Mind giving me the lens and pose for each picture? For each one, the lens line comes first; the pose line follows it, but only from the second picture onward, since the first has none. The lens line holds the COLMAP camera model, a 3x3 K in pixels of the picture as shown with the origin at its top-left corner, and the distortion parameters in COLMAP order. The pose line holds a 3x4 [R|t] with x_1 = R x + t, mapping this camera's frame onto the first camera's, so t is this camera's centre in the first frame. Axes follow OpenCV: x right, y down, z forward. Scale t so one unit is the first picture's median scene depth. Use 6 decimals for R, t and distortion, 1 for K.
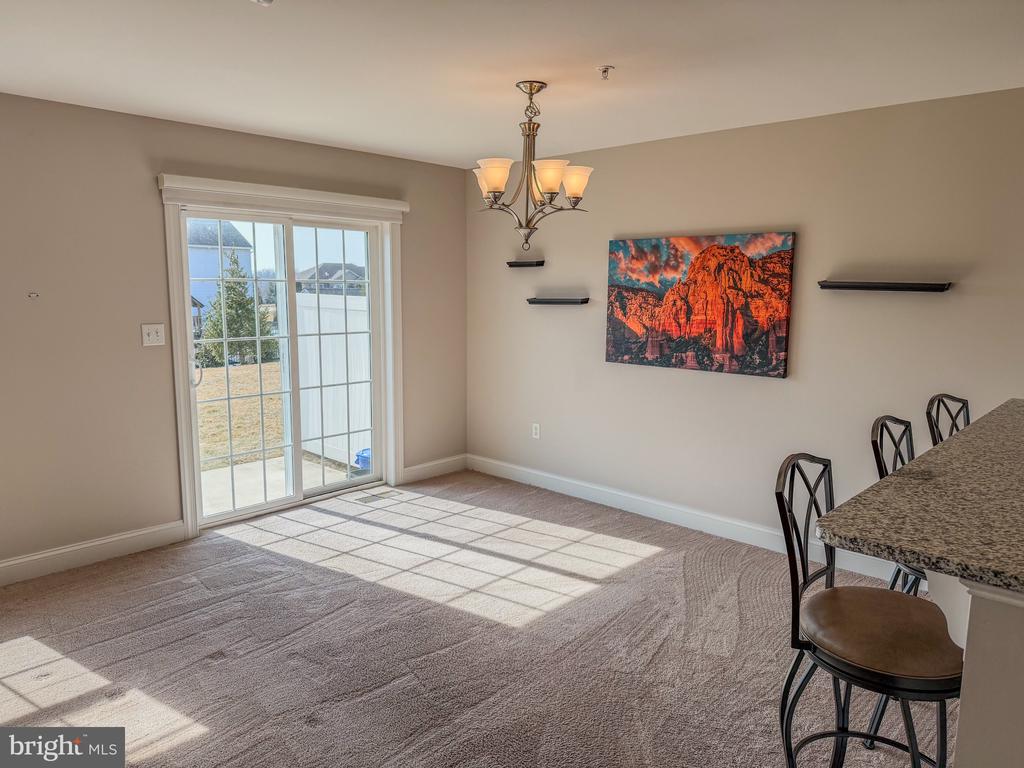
lens RADIAL K [[708.2, 0, 517.6], [0, 708.2, 384.1], [0, 0, 1]] dist [0.063067, -0.073230]
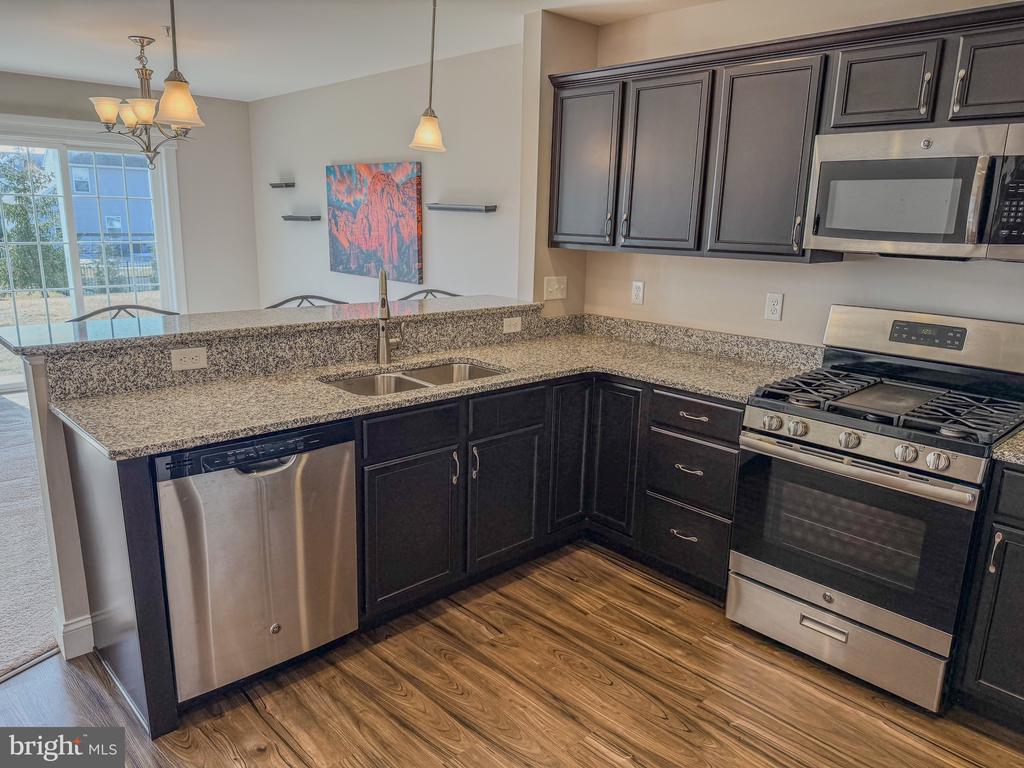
lens RADIAL K [[724.3, 0, 508.1], [0, 724.3, 386.0], [0, 0, 1]] dist [0.062189, -0.074172]
pose [[0.996722, 0.035096, -0.072889, 0.537893], [-0.027898, 0.994843, 0.097517, 0.033383], [0.075936, -0.095164, 0.992561, -0.206055]]
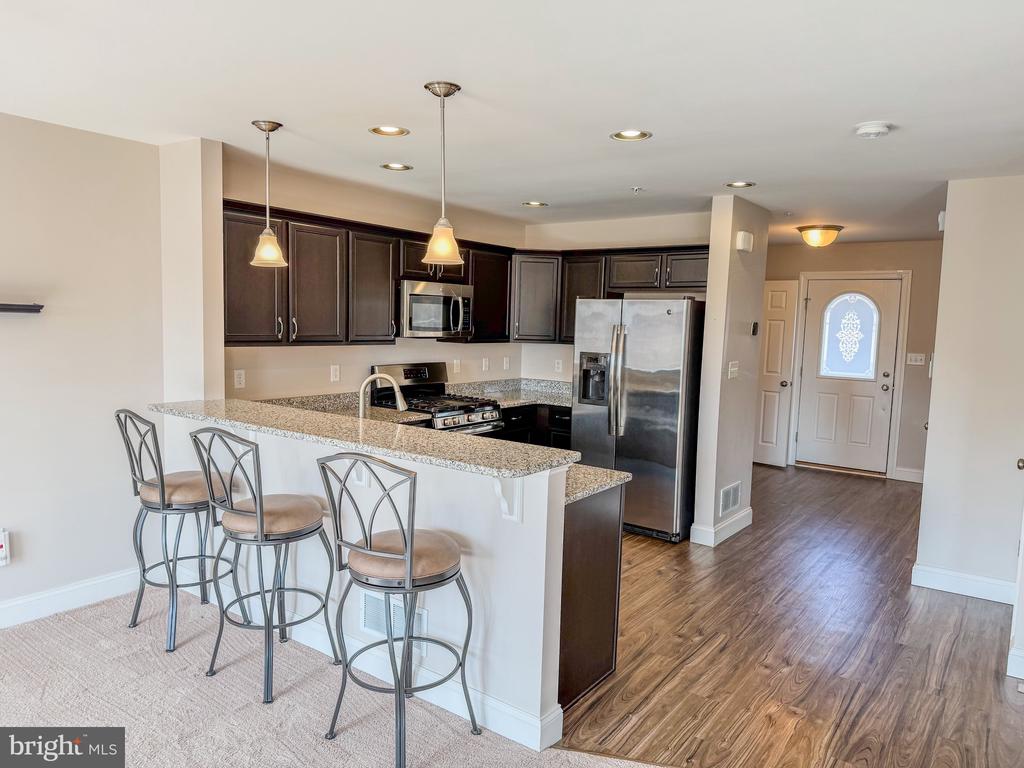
lens RADIAL K [[708.2, 0, 517.6], [0, 708.2, 384.1], [0, 0, 1]] dist [0.063067, -0.073230]
pose [[-0.120988, -0.101107, 0.987491, -0.366192], [0.105832, 0.987815, 0.114106, -0.059071], [-0.986996, 0.118313, -0.108814, 0.357802]]
